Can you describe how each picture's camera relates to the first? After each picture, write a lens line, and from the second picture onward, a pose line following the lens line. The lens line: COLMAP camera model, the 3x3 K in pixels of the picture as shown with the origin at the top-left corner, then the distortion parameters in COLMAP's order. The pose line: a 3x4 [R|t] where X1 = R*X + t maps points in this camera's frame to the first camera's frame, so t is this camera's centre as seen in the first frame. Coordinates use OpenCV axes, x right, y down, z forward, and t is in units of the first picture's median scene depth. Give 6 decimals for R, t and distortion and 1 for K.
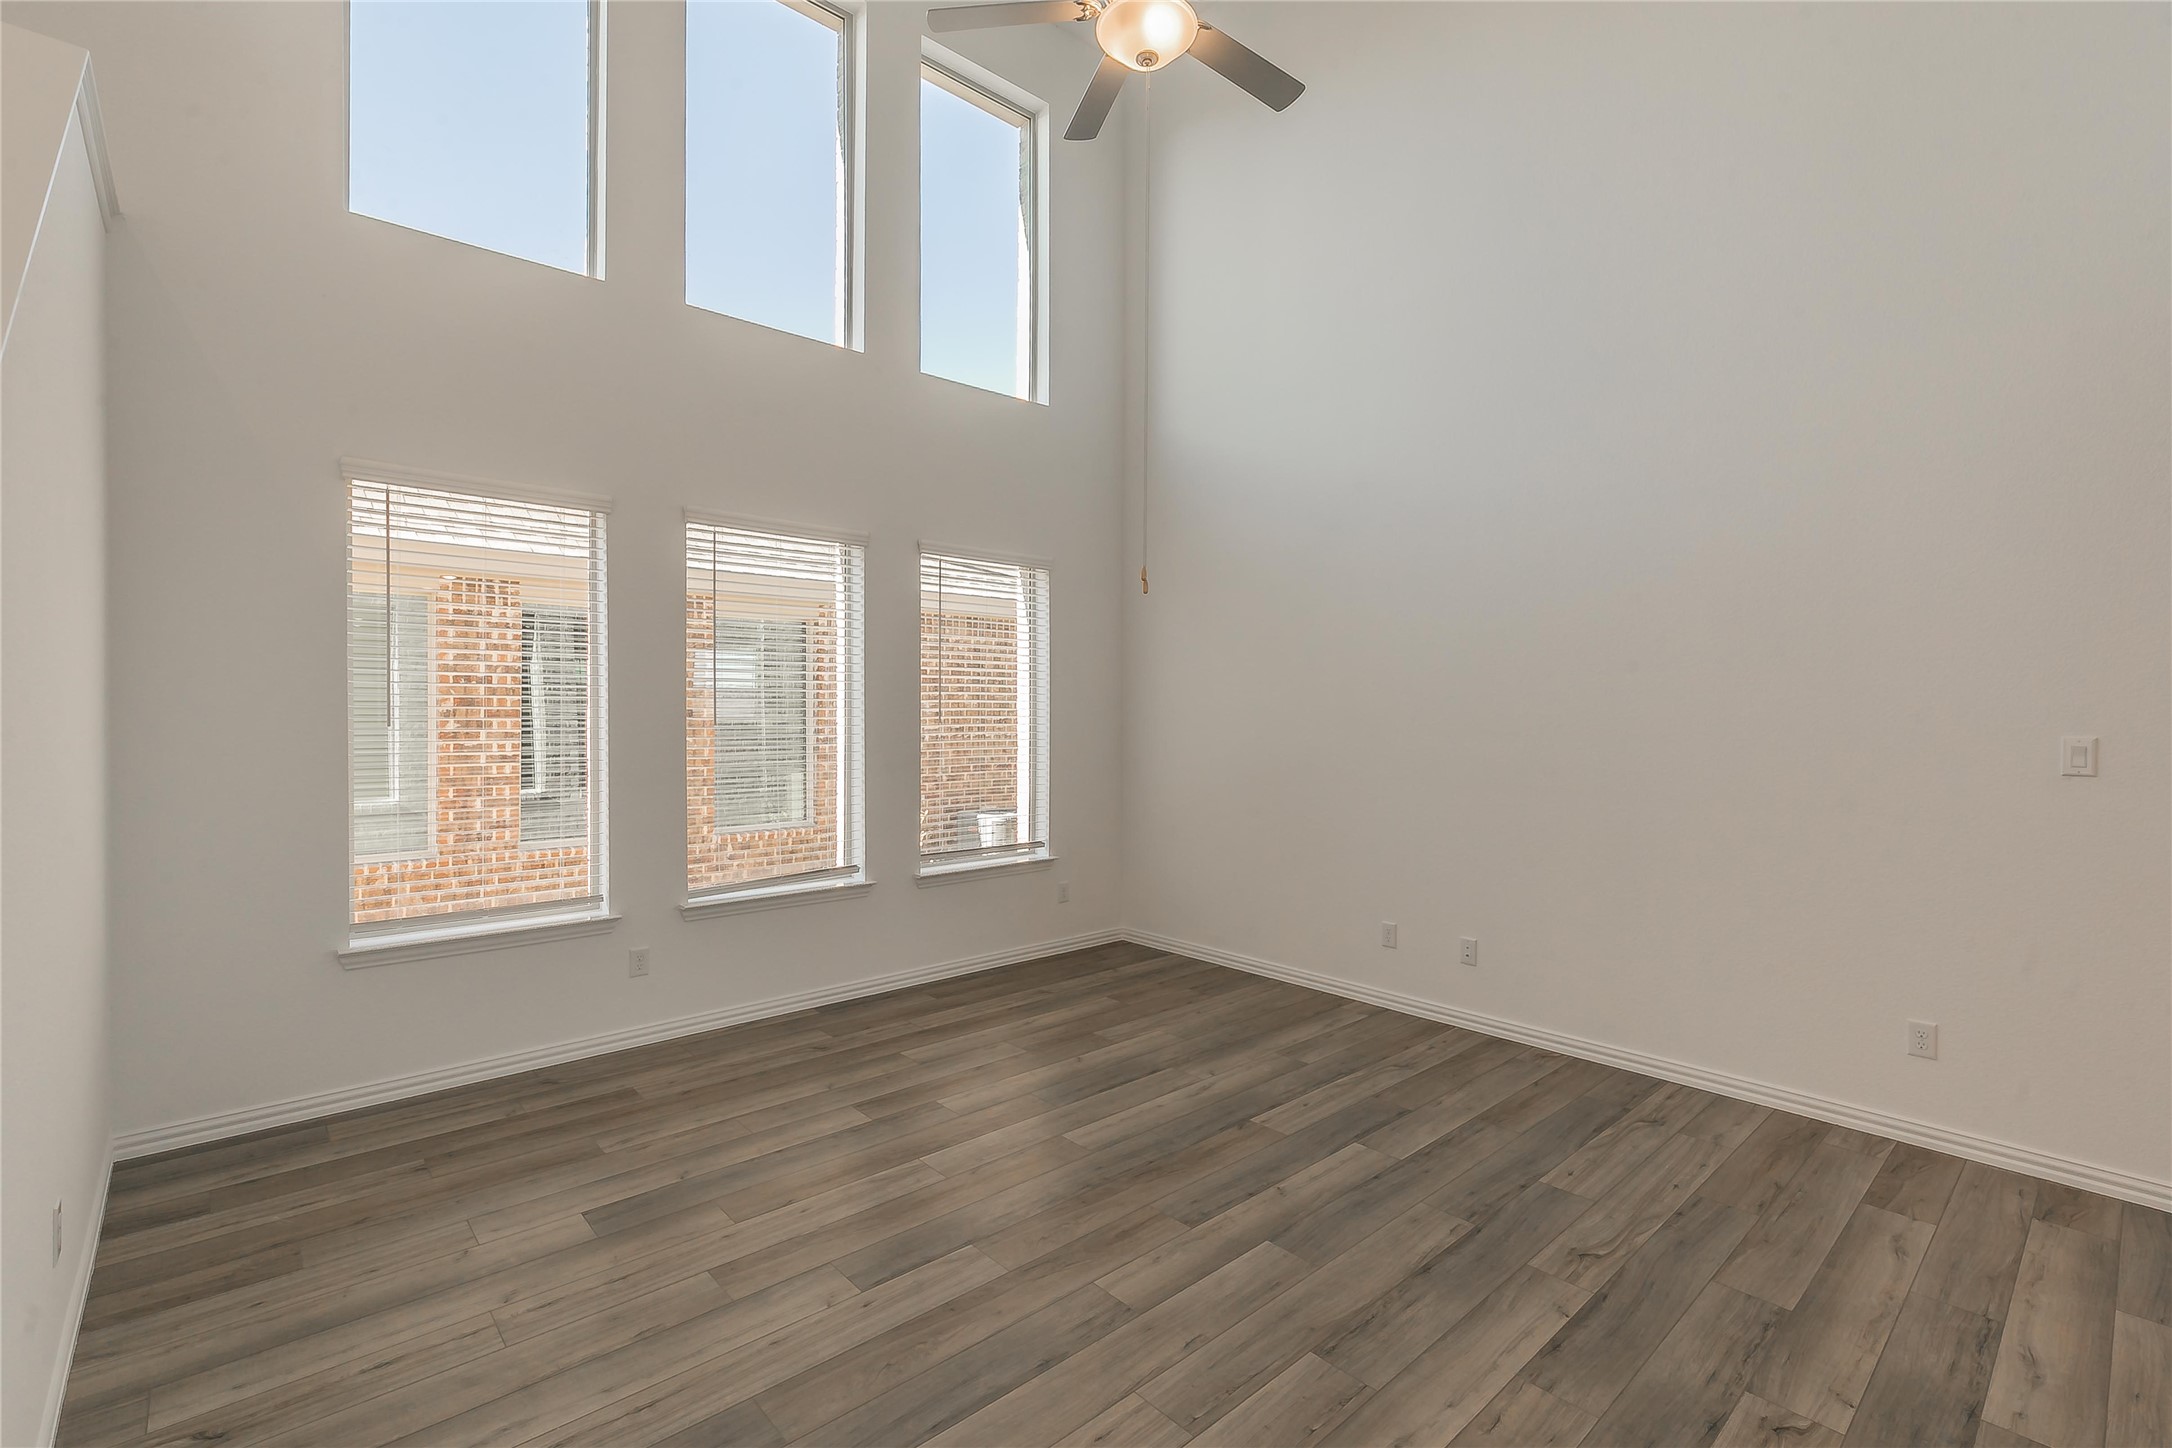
lens RADIAL K [[975.7, 0, 1105.6], [0, 975.7, 718.8], [0, 0, 1]] dist [-0.000296, -0.000456]
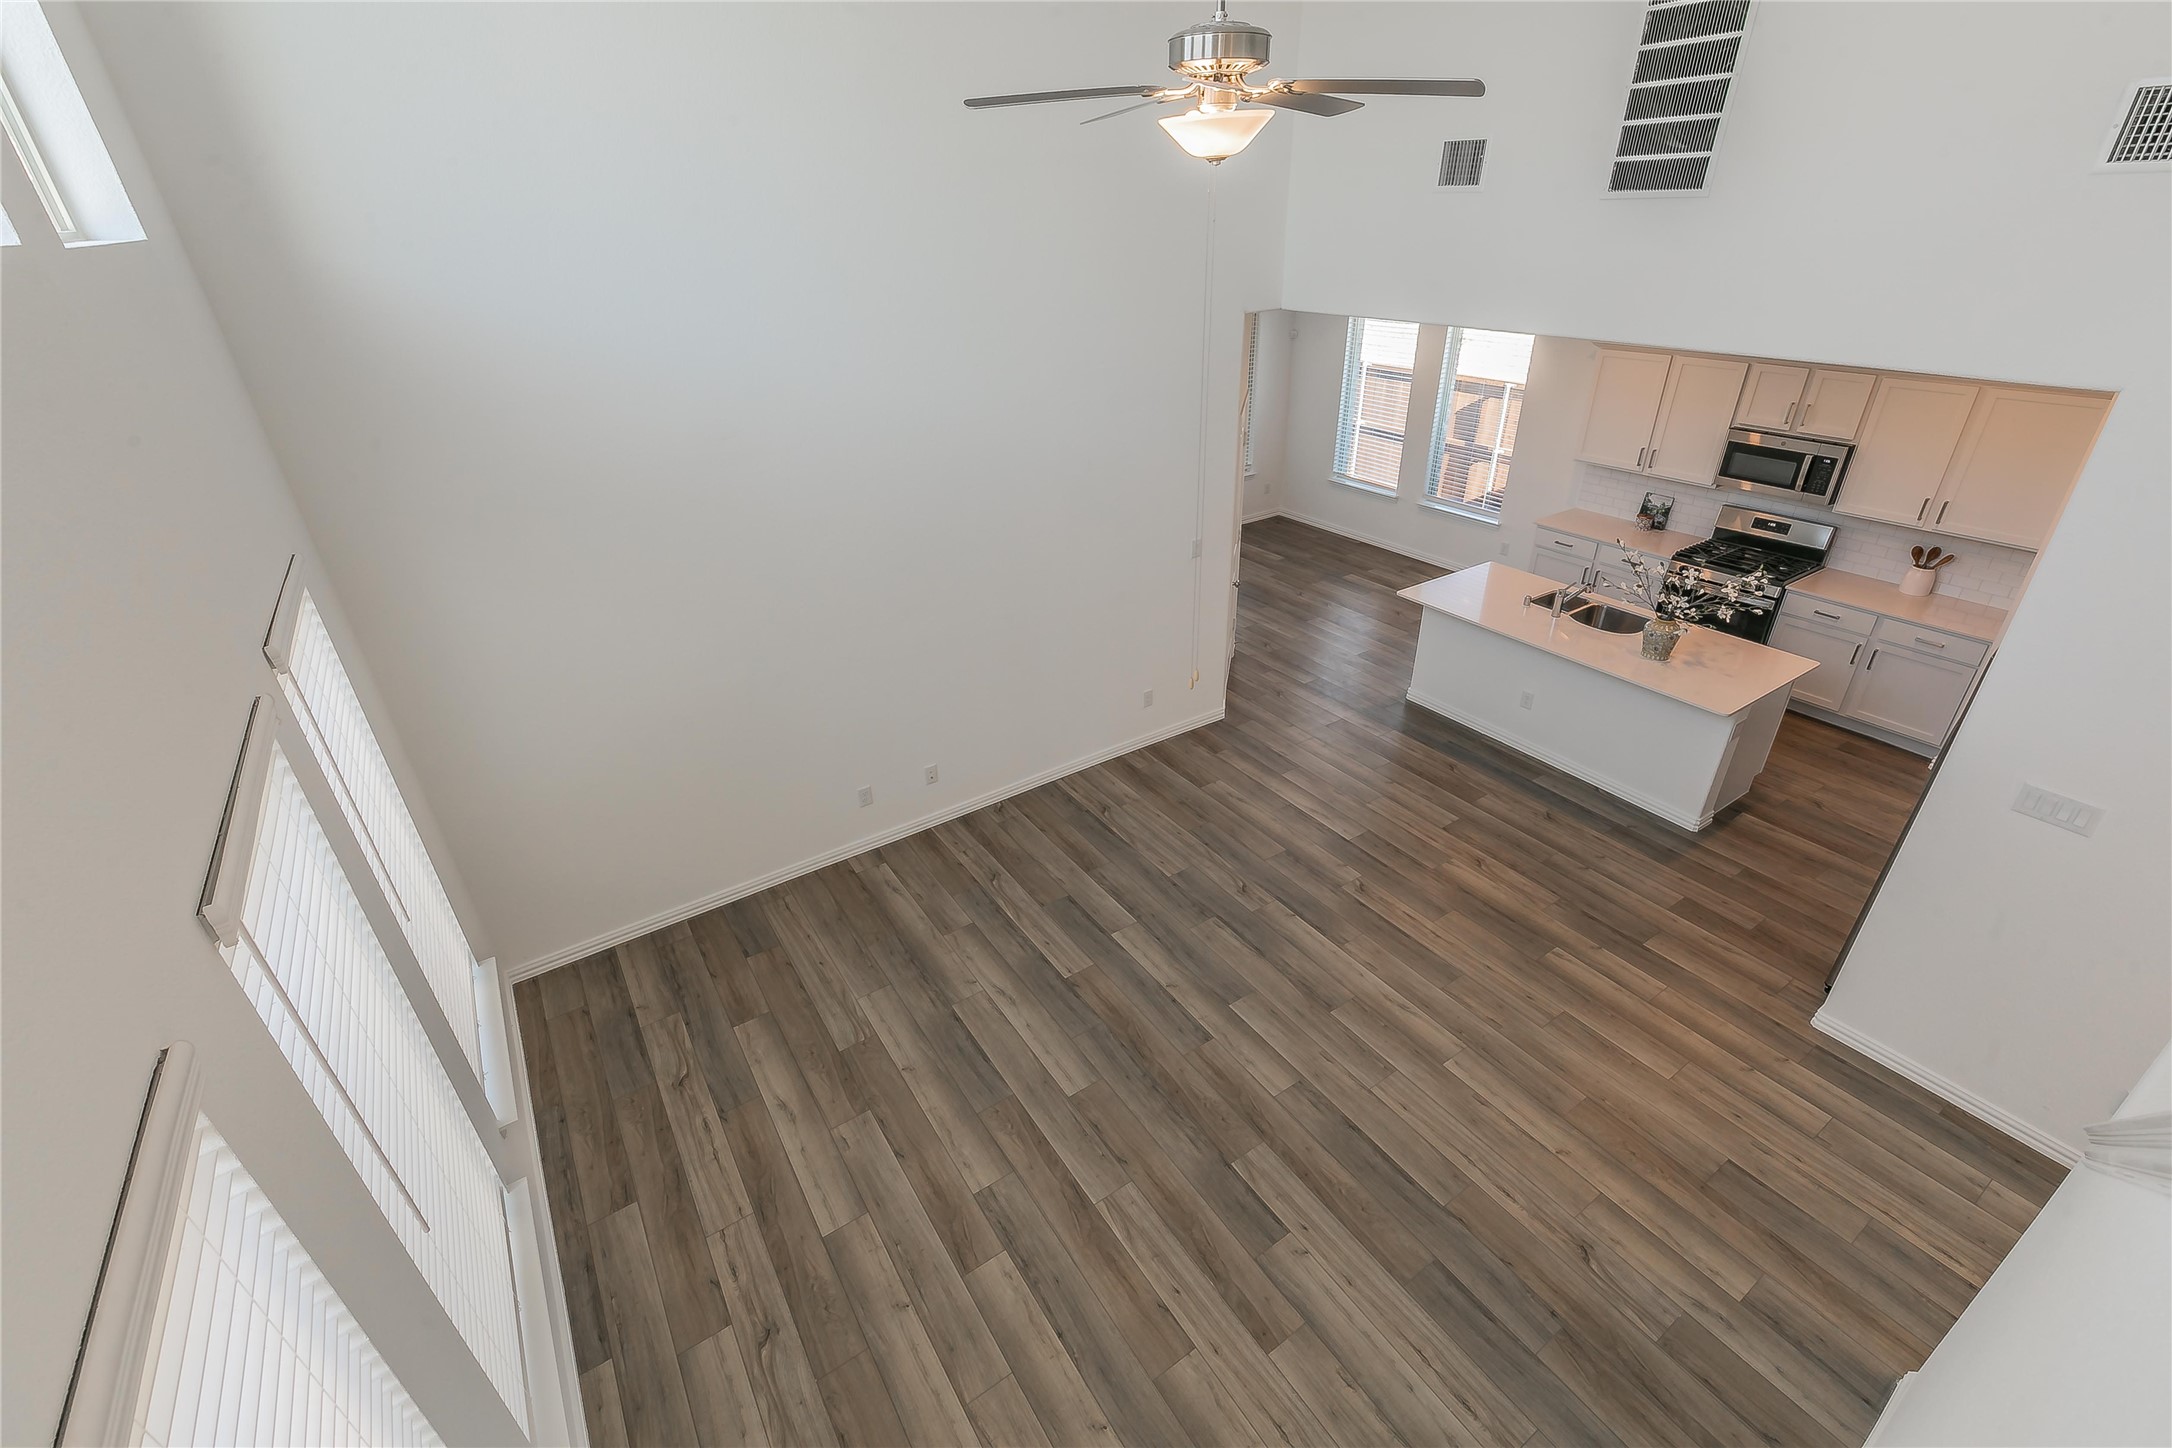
lens RADIAL K [[920.3, 0, 1089.9], [0, 920.3, 713.4], [0, 0, 1]] dist [0.002293, -0.000424]
pose [[0.156858, -0.484544, 0.860589, -0.721712], [0.035367, 0.873572, 0.485407, -0.497976], [-0.986988, -0.045704, 0.154164, 0.733797]]
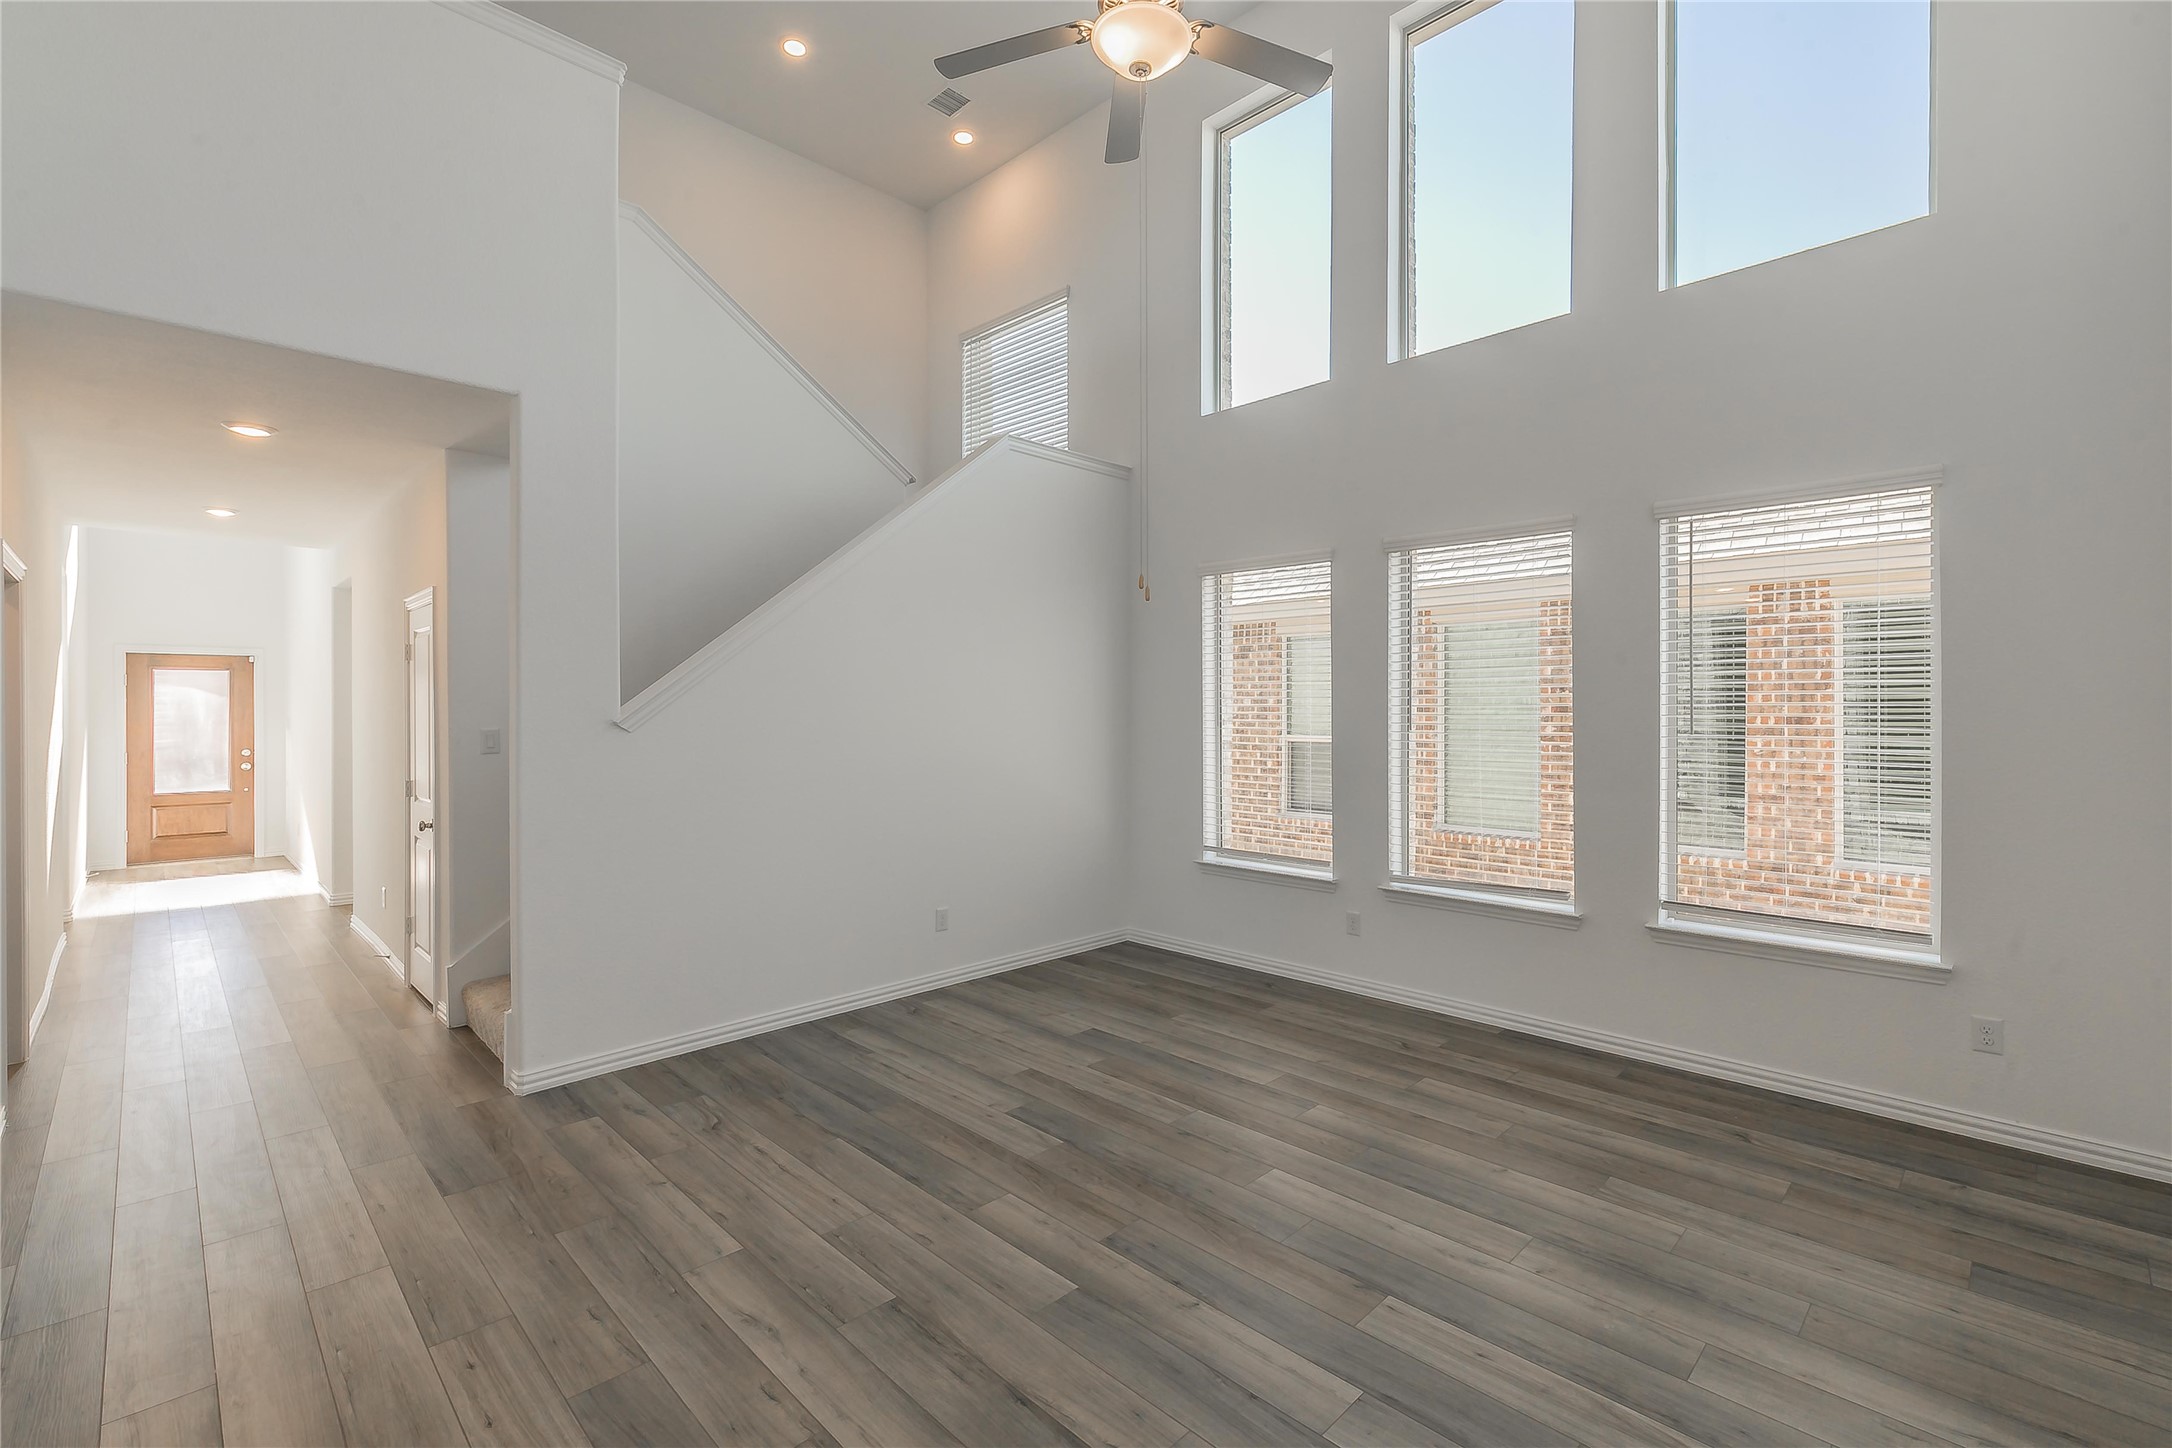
lens RADIAL K [[946.0, 0, 1088.9], [0, 946.0, 711.1], [0, 0, 1]] dist [-0.001554, -0.000704]
pose [[0.035716, -0.002665, -0.999358, 0.774769], [-0.010992, 0.999935, -0.003060, -0.009540], [0.999302, 0.011094, 0.035685, 0.702492]]
